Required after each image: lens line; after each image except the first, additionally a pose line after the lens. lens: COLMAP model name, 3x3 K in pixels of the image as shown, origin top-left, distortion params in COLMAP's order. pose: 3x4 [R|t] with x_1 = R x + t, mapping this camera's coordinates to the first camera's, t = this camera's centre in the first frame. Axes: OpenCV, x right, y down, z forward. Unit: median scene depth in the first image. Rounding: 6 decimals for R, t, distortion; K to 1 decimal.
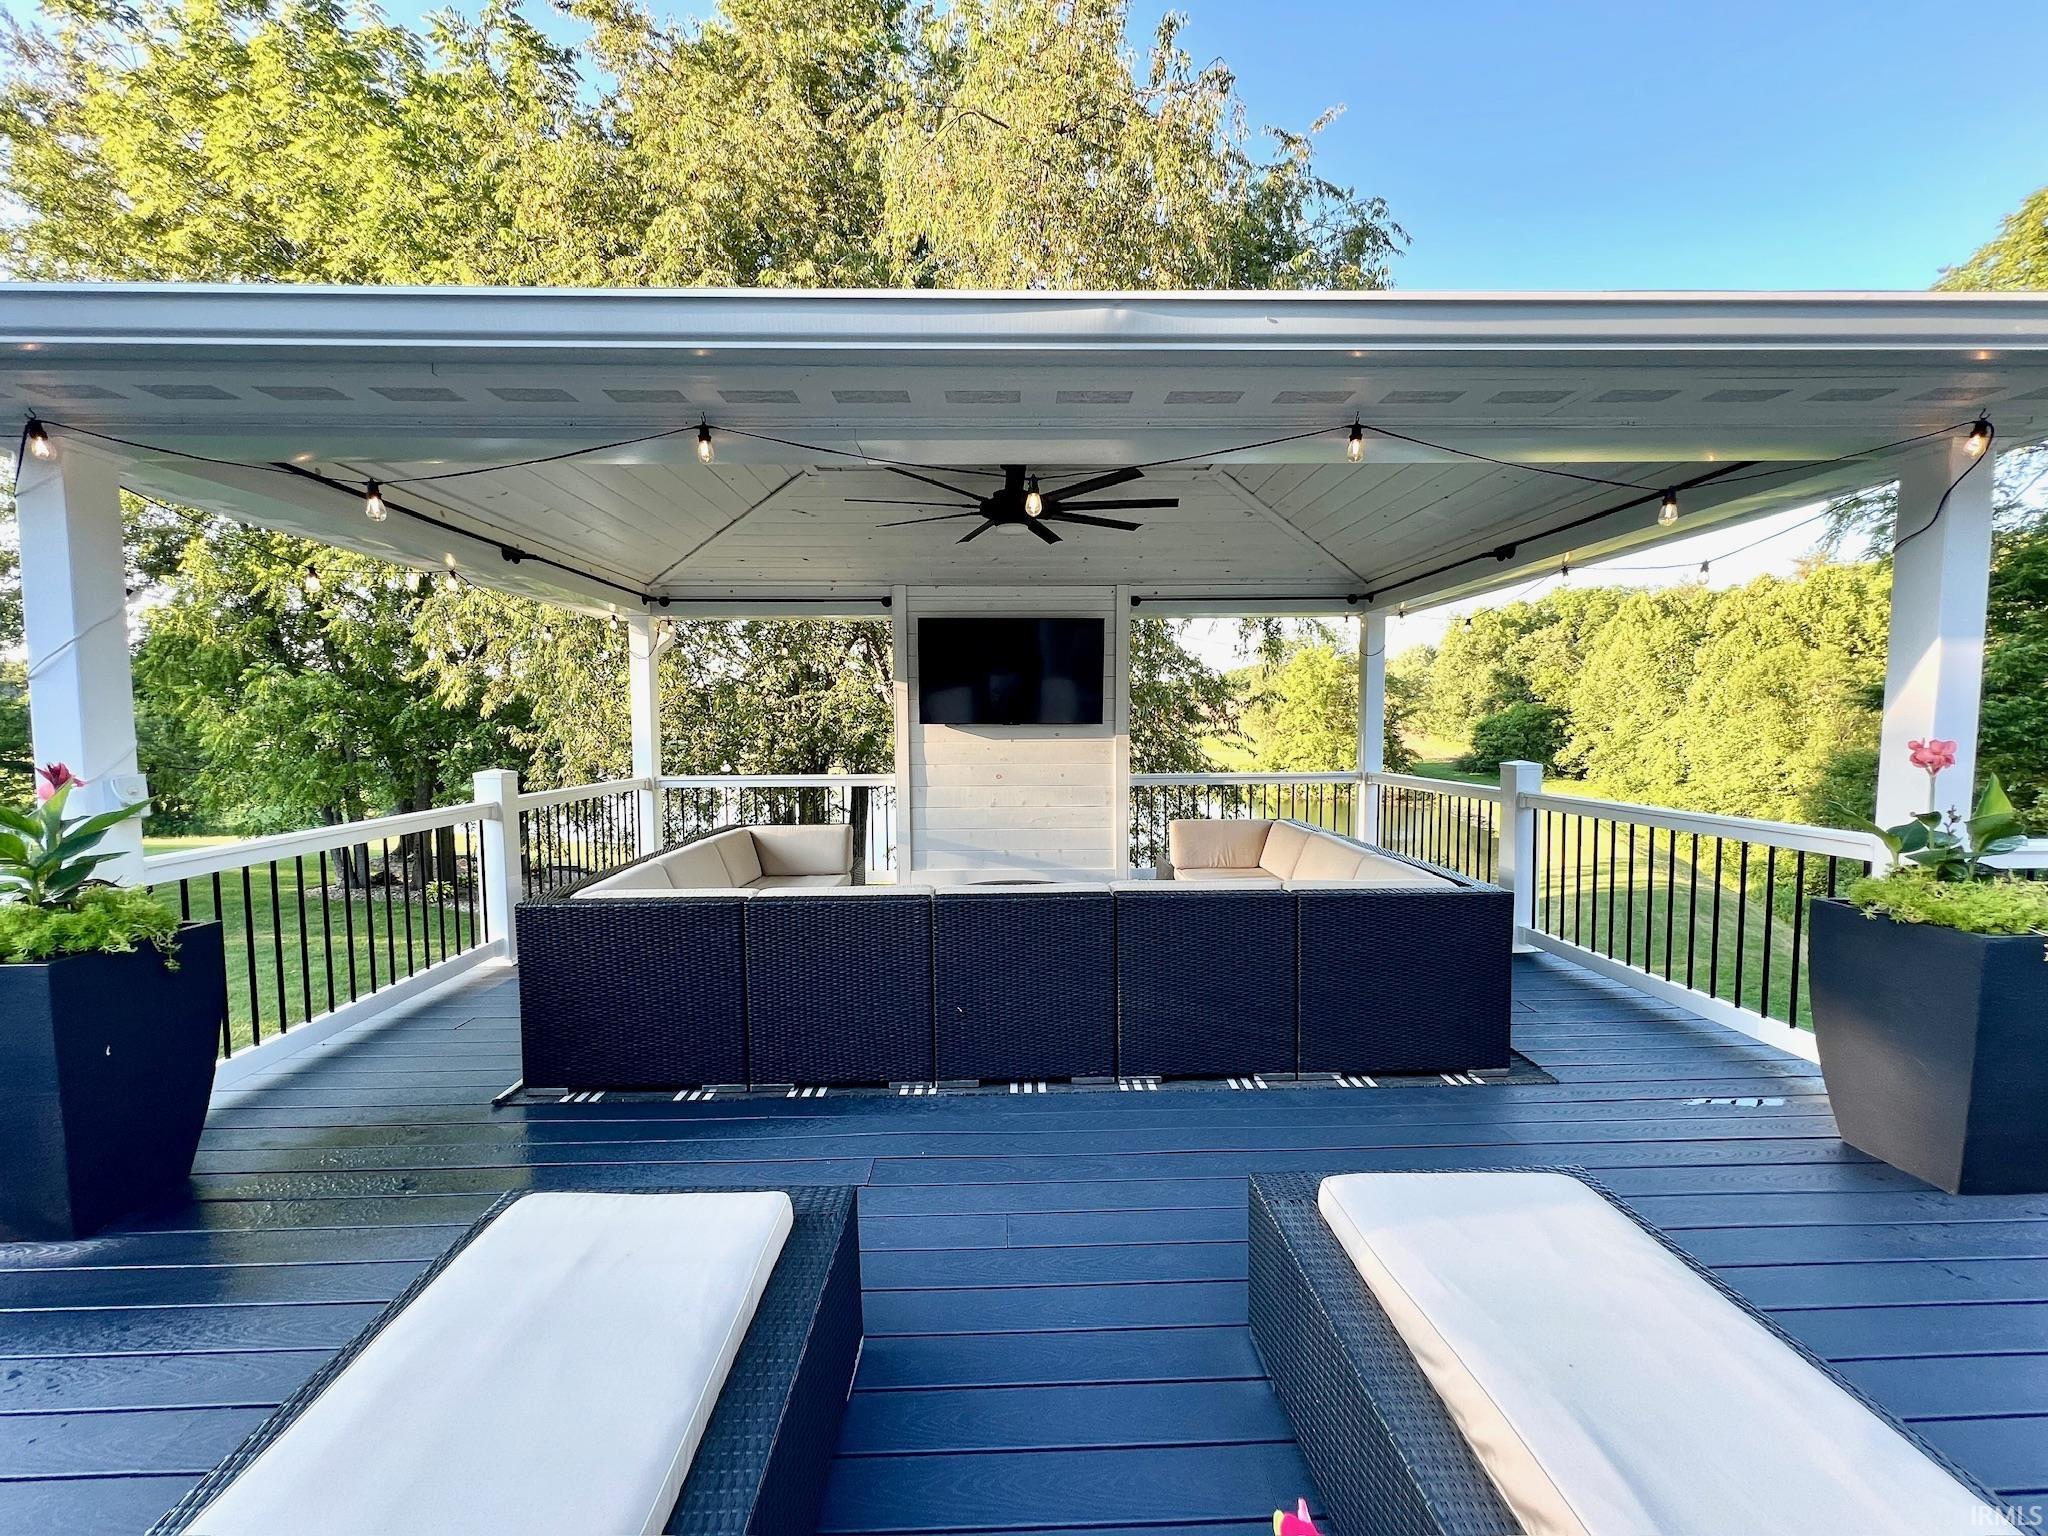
lens RADIAL K [[818.3, 0, 1019.6], [0, 818.3, 767.6], [0, 0, 1]] dist [-0.002422, 0.000533]
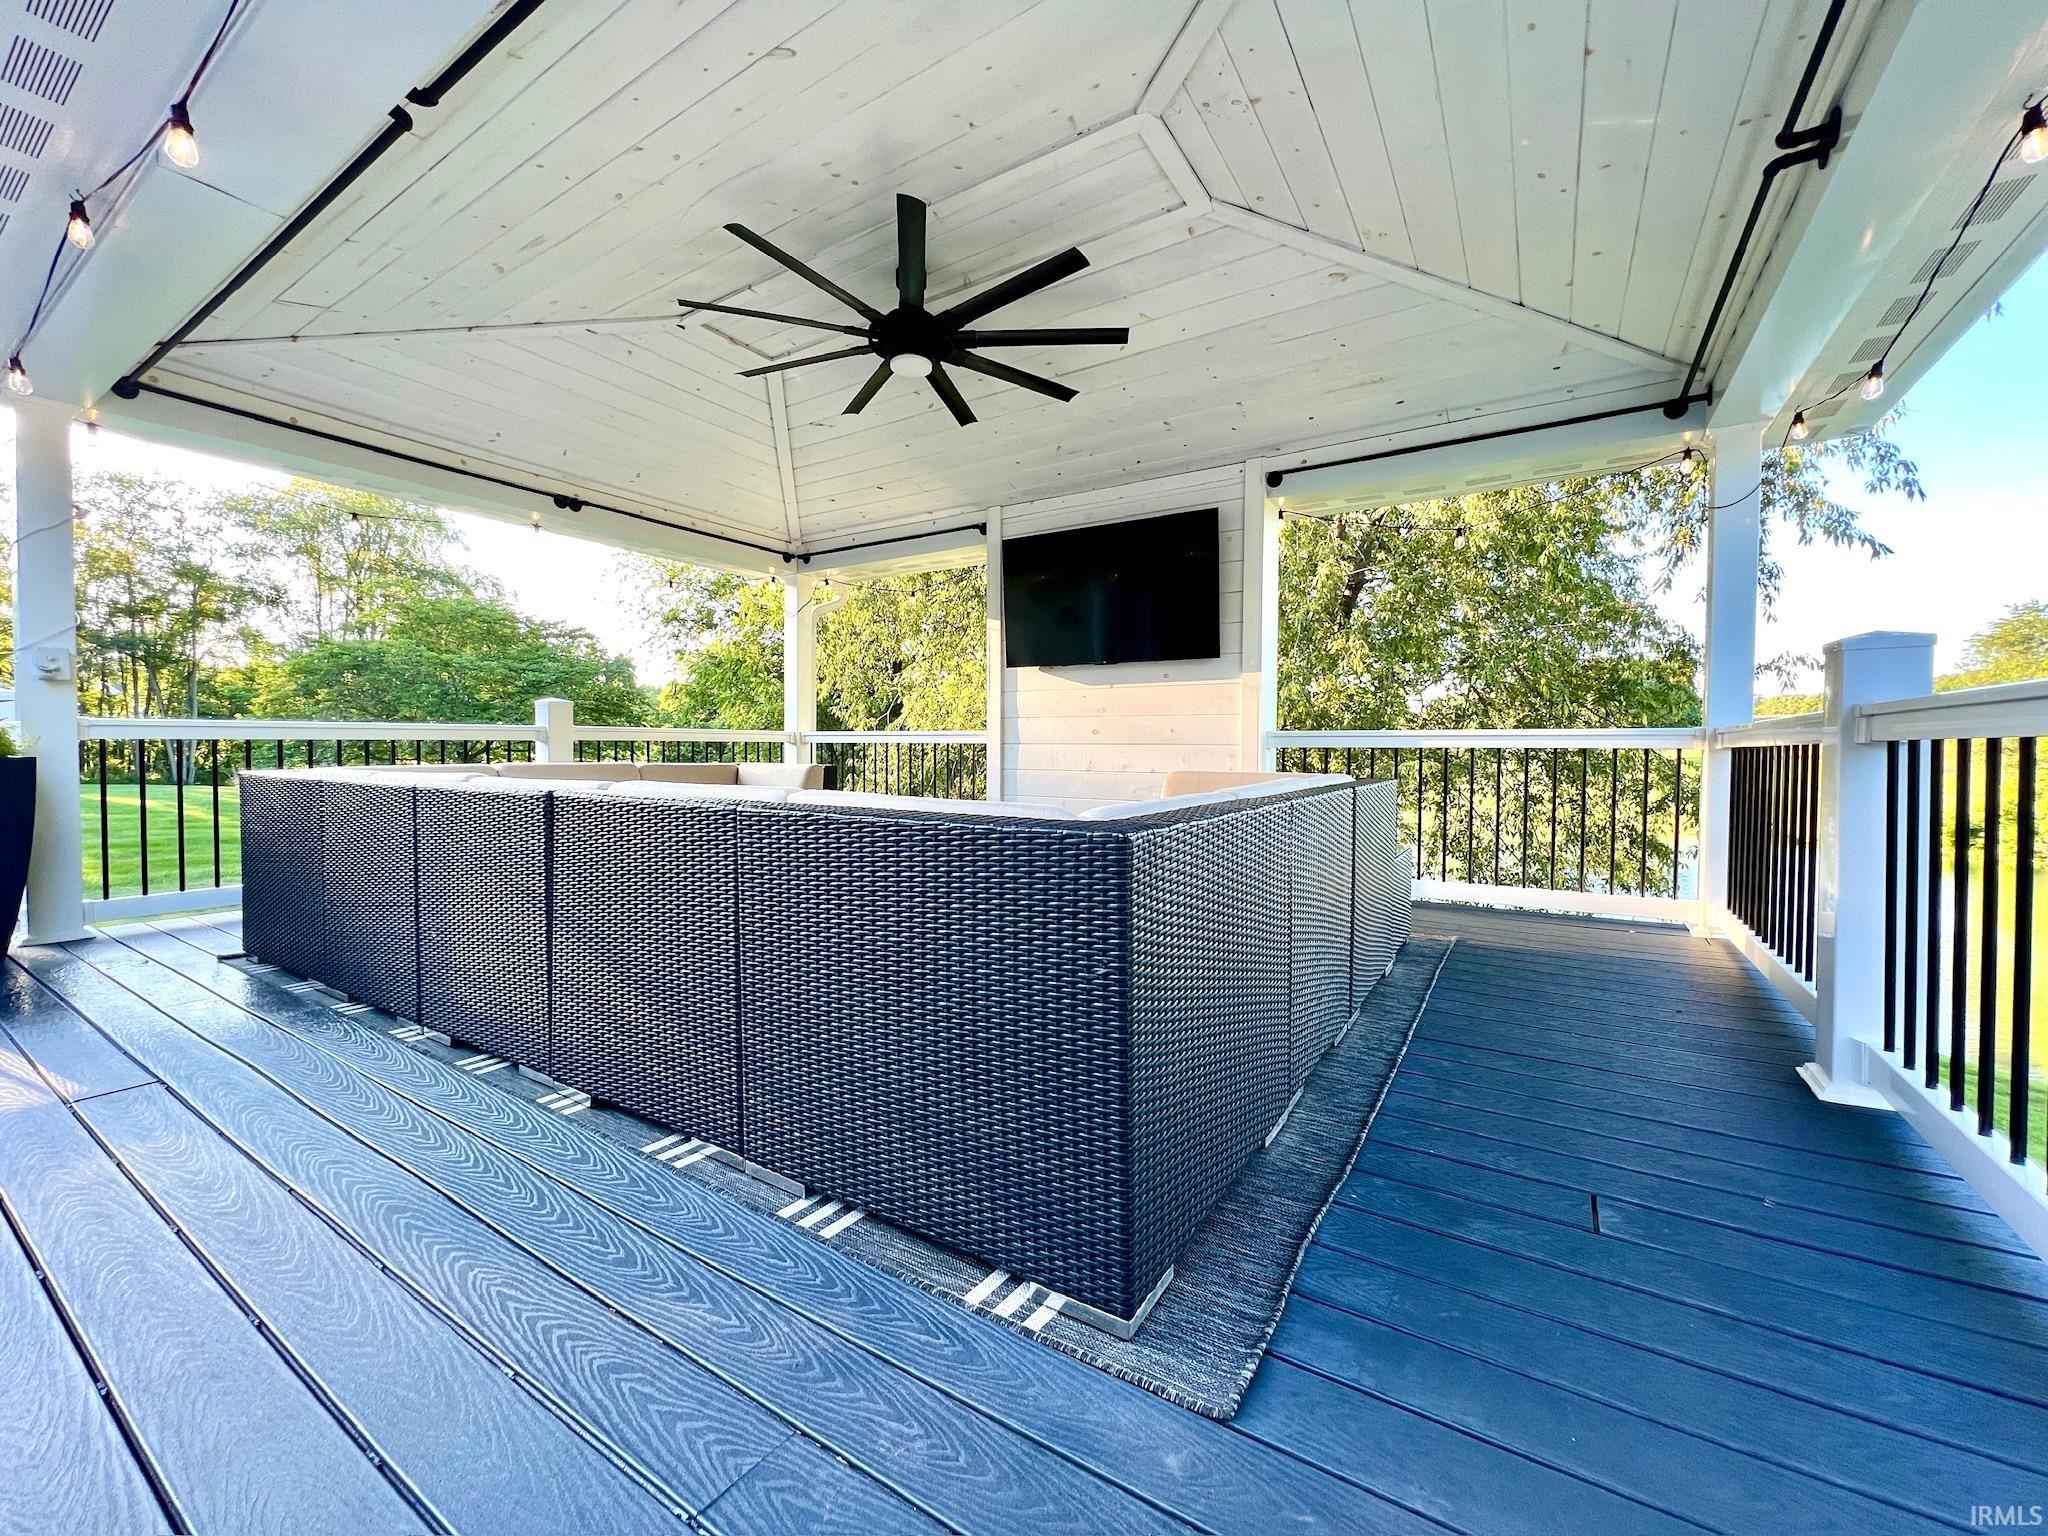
lens RADIAL K [[818.3, 0, 1019.6], [0, 818.3, 767.6], [0, 0, 1]] dist [-0.002422, 0.000533]
pose [[0.825917, 0.026157, -0.563185, 0.162925], [-0.043143, 0.998926, -0.016876, 0.027943], [0.562139, 0.038236, 0.826158, 0.142511]]
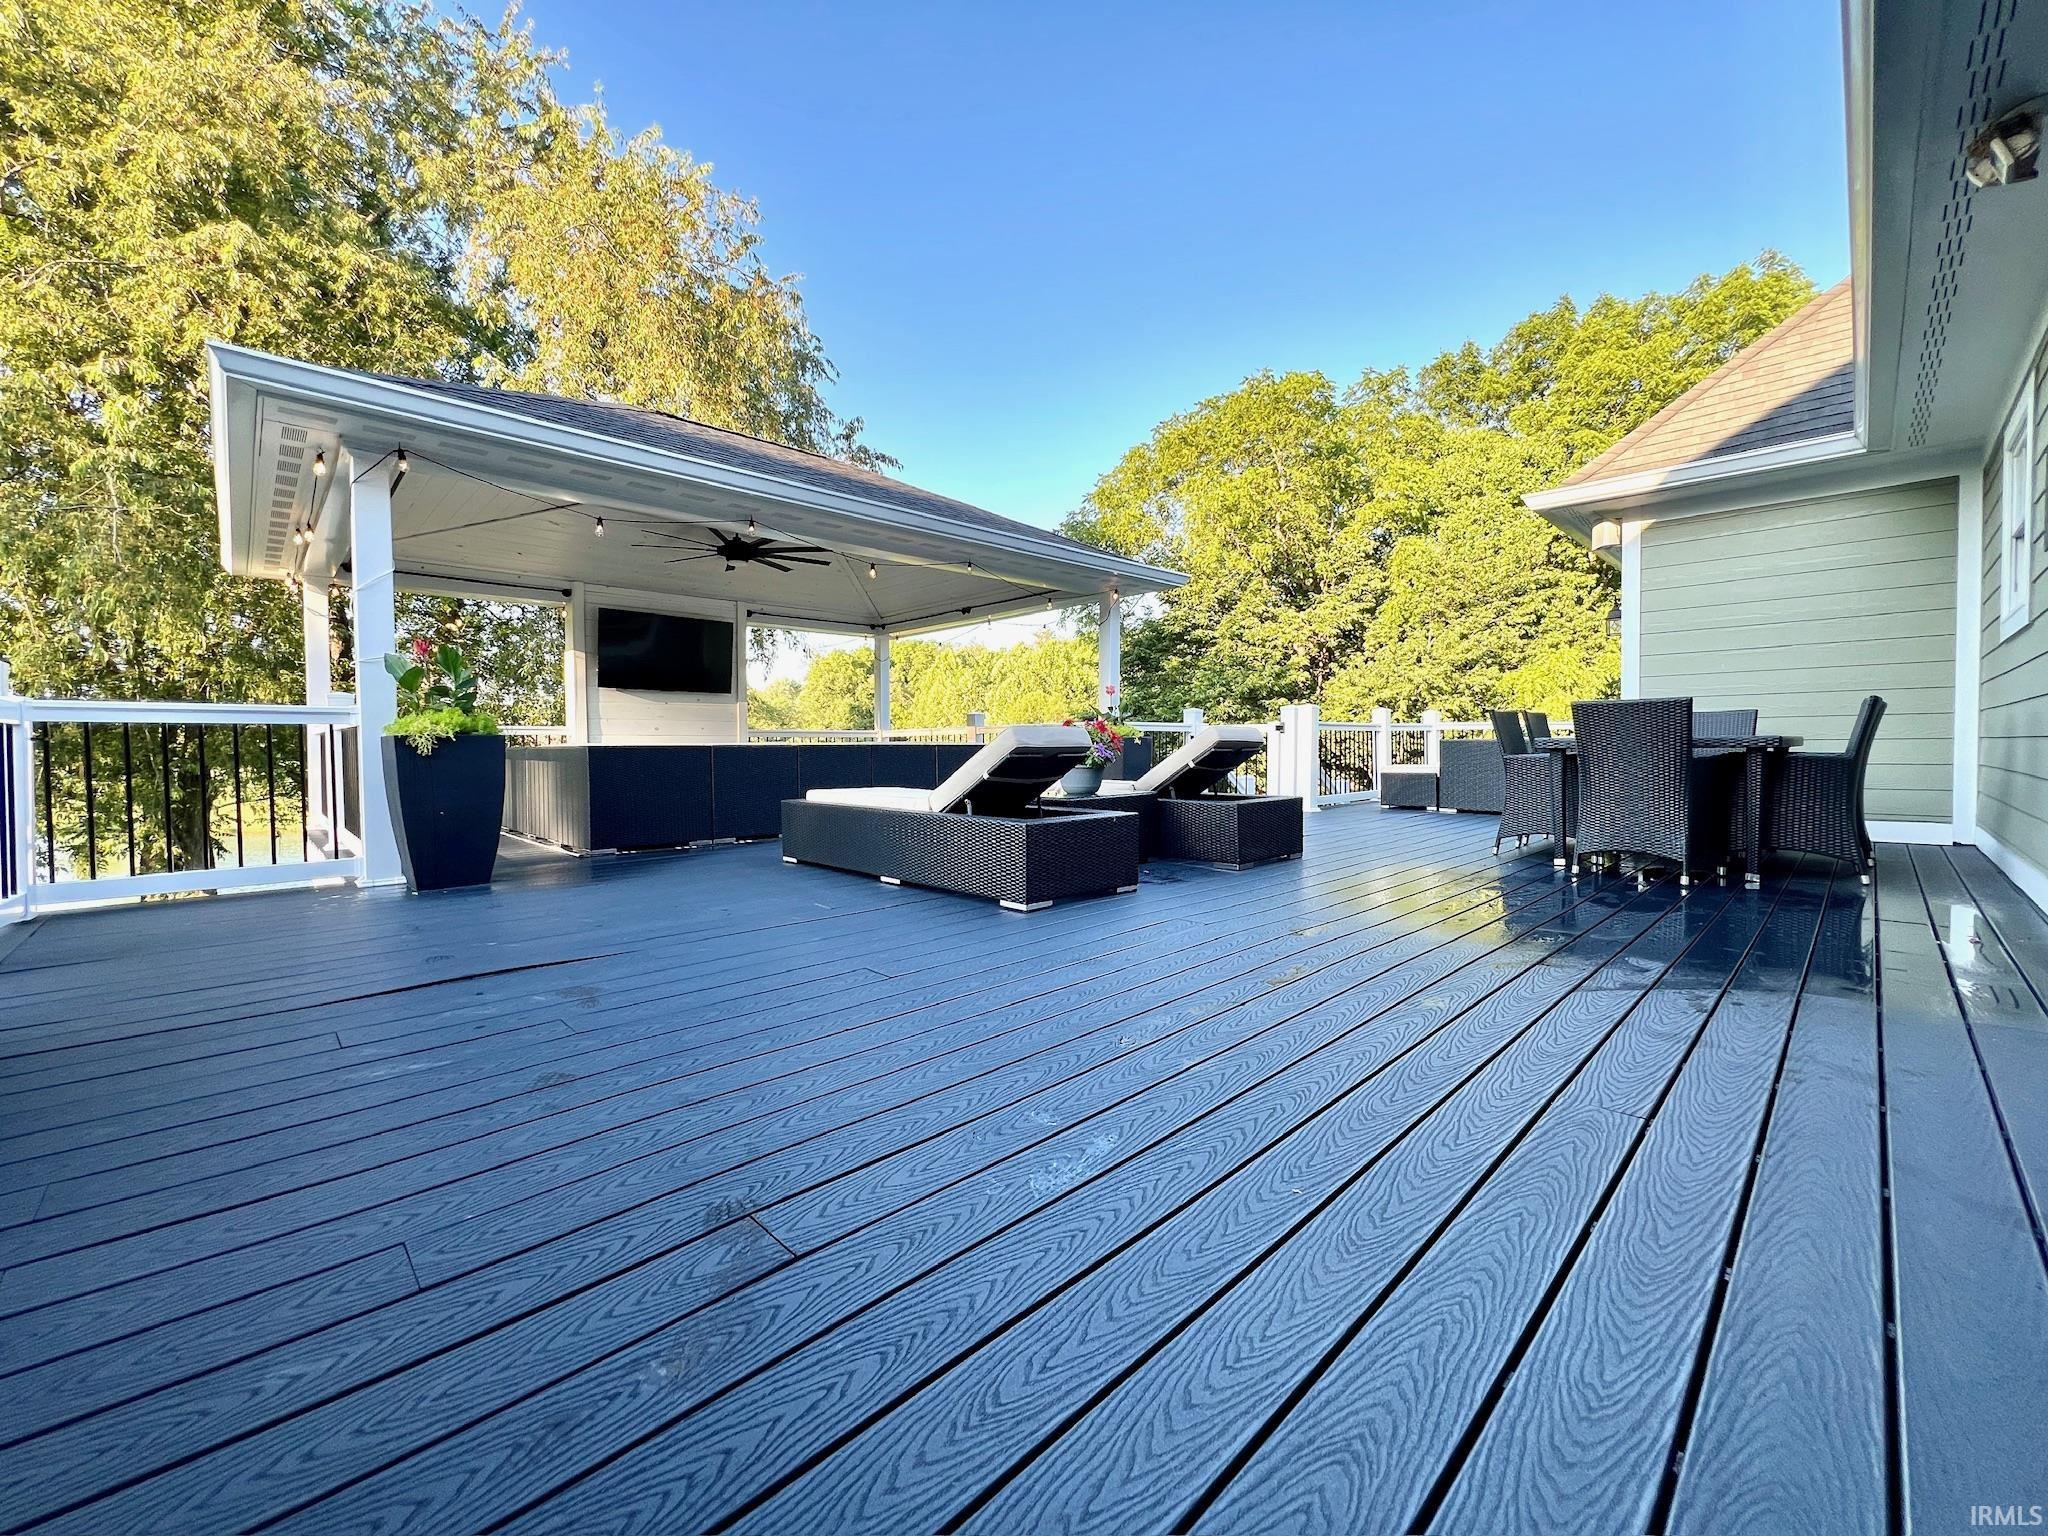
lens RADIAL K [[818.3, 0, 1019.6], [0, 818.3, 767.6], [0, 0, 1]] dist [-0.002422, 0.000533]
pose [[0.739715, -0.014340, 0.672767, -0.228878], [0.039286, 0.998988, -0.021902, 0.059548], [-0.671772, 0.042632, 0.739530, -0.195713]]
